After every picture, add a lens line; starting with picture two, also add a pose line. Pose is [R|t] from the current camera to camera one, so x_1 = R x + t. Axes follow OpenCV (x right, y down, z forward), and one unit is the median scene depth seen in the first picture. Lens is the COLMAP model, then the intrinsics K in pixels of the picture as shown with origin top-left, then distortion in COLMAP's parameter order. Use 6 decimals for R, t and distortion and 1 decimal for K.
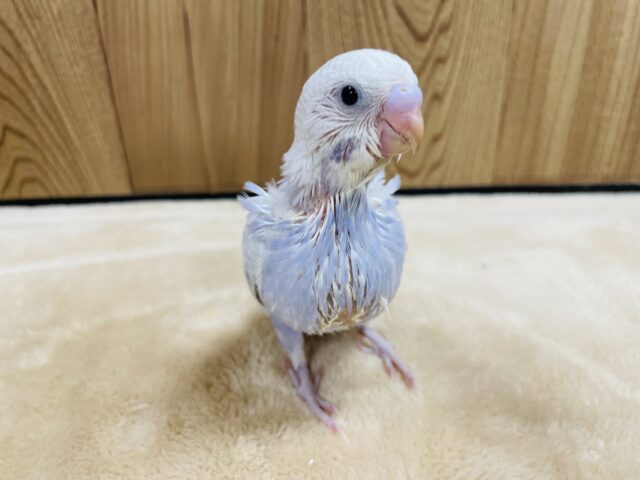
lens RADIAL K [[517.4, 0, 313.7], [0, 517.4, 242.9], [0, 0, 1]] dist [0.030037, -0.085354]
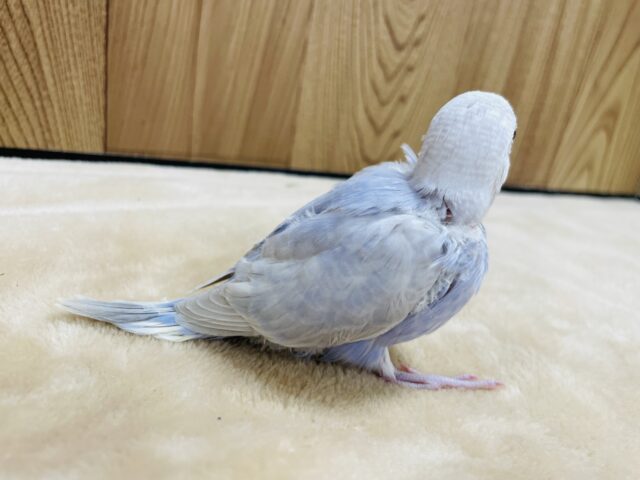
lens RADIAL K [[517.4, 0, 332.3], [0, 517.4, 239.0], [0, 0, 1]] dist [0.030037, -0.085354]
pose [[0.909435, 0.043138, 0.413603, -0.377535], [-0.020980, 0.998098, -0.057967, 0.108844], [-0.415317, 0.044040, 0.908610, -0.000794]]
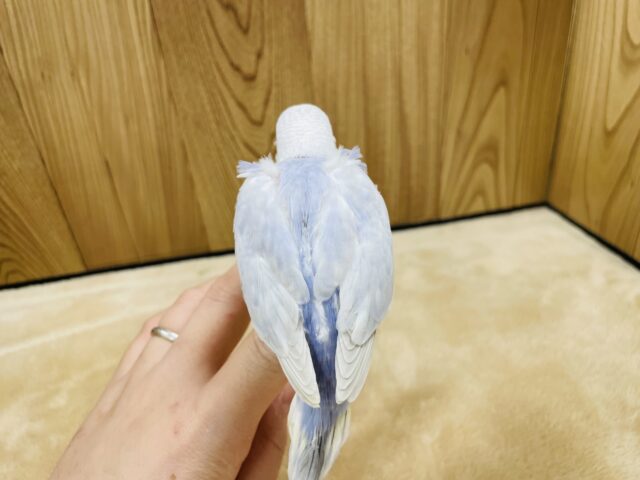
lens RADIAL K [[517.4, 0, 329.5], [0, 517.4, 241.1], [0, 0, 1]] dist [0.030037, -0.085354]
pose [[0.983991, -0.127200, 0.124829, 0.164390], [0.114824, 0.988155, 0.101805, -0.262643], [-0.136300, -0.085842, 0.986941, -0.569139]]
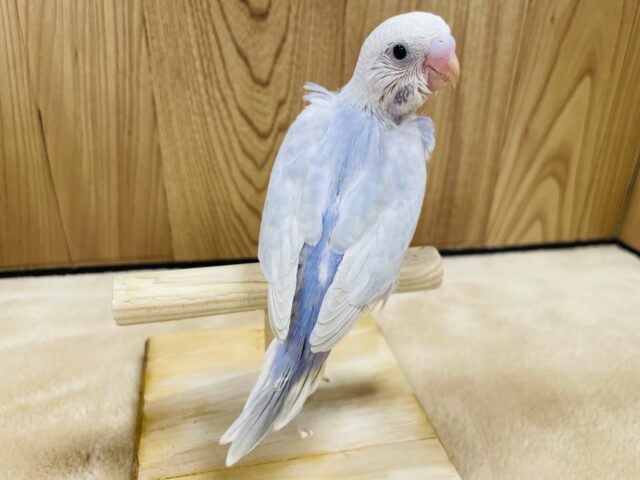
lens RADIAL K [[517.4, 0, 321.9], [0, 517.4, 242.2], [0, 0, 1]] dist [0.030037, -0.085354]
pose [[0.982810, -0.023734, 0.183087, 0.111287], [0.022610, 0.999711, 0.008224, -0.153953], [-0.183229, -0.003943, 0.983062, -0.134192]]
